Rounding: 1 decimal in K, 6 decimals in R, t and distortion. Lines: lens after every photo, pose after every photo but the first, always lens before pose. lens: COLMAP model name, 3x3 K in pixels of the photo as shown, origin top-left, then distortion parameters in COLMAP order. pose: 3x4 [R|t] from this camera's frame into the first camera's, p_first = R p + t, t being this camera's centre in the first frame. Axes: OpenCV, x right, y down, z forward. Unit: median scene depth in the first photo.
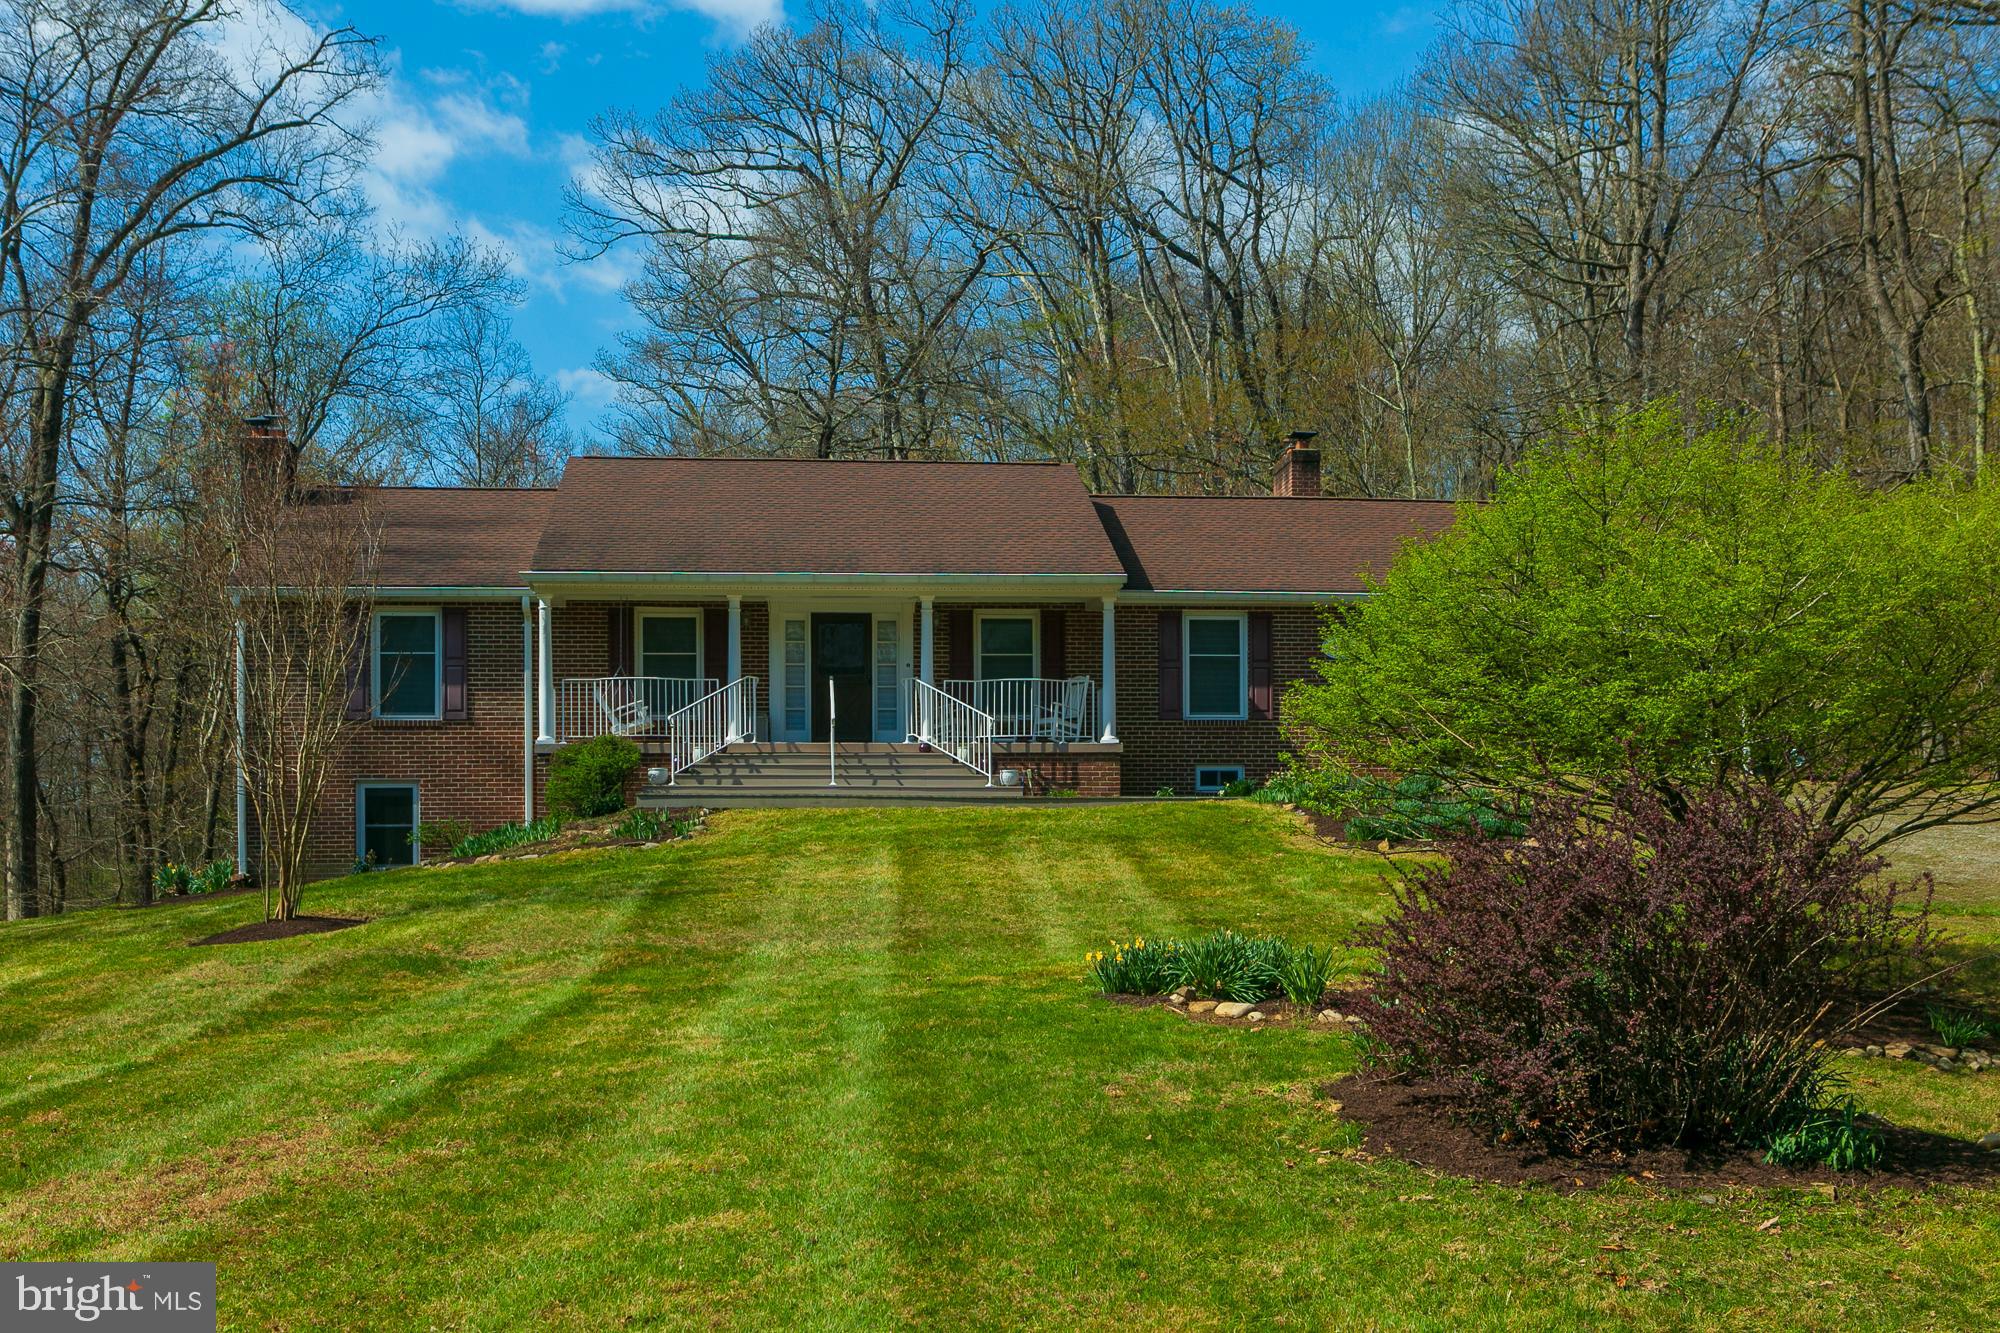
lens RADIAL K [[2101.9, 0, 1008.1], [0, 2101.9, 713.8], [0, 0, 1]] dist [-0.004489, 0.000000]
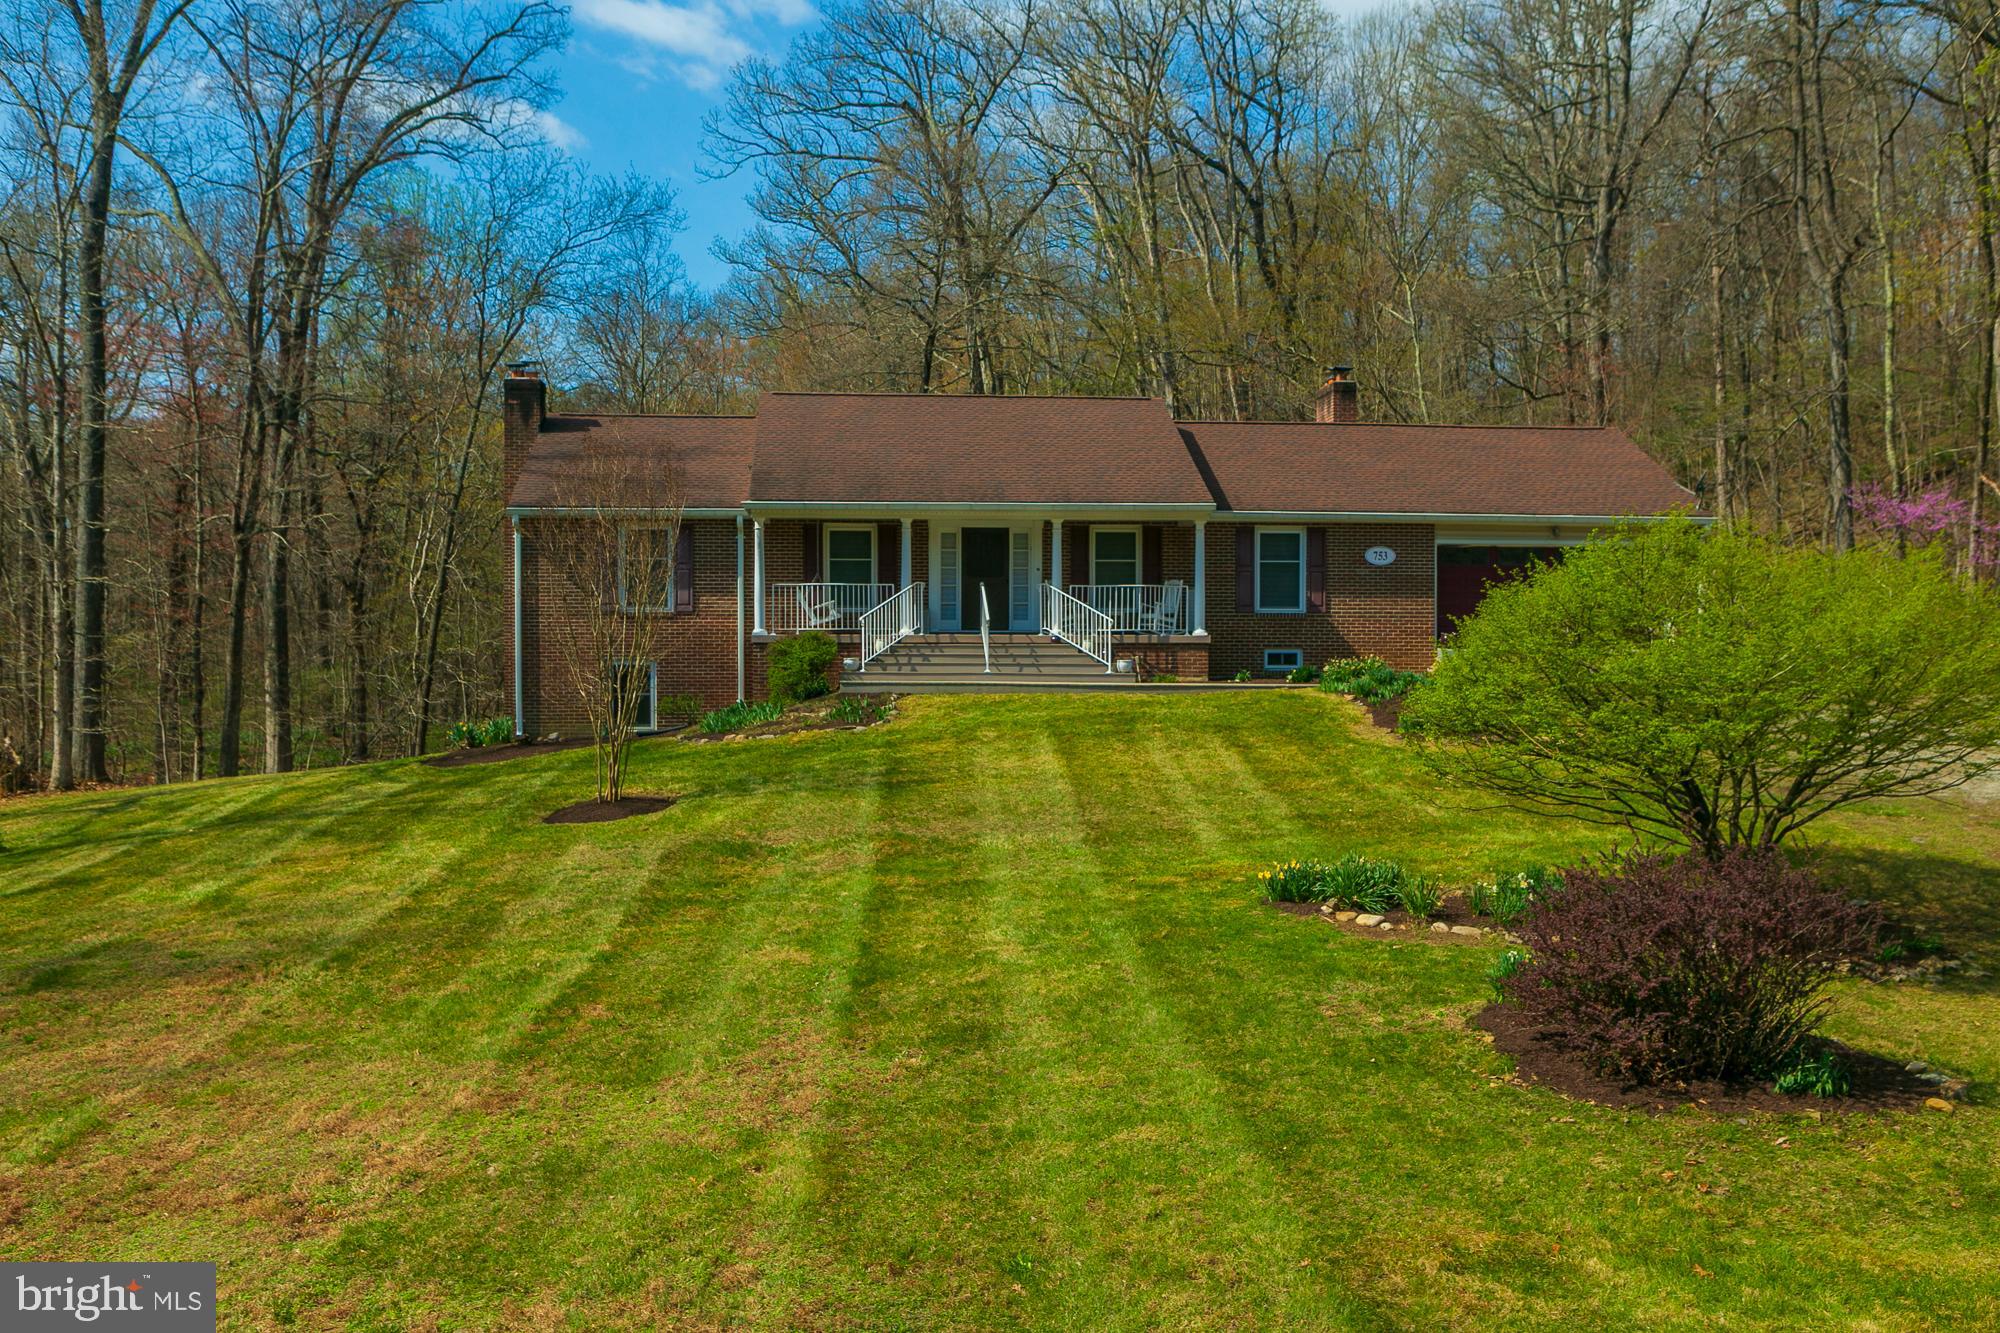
lens RADIAL K [[1821.2, 0, 1004.4], [0, 1821.2, 553.9], [0, 0, 1]] dist [-0.010717, 0.000000]
pose [[0.999873, 0.007181, -0.014259, -0.054746], [-0.006878, 0.999752, 0.021183, -0.057936], [0.014407, -0.021082, 0.999674, -0.099839]]
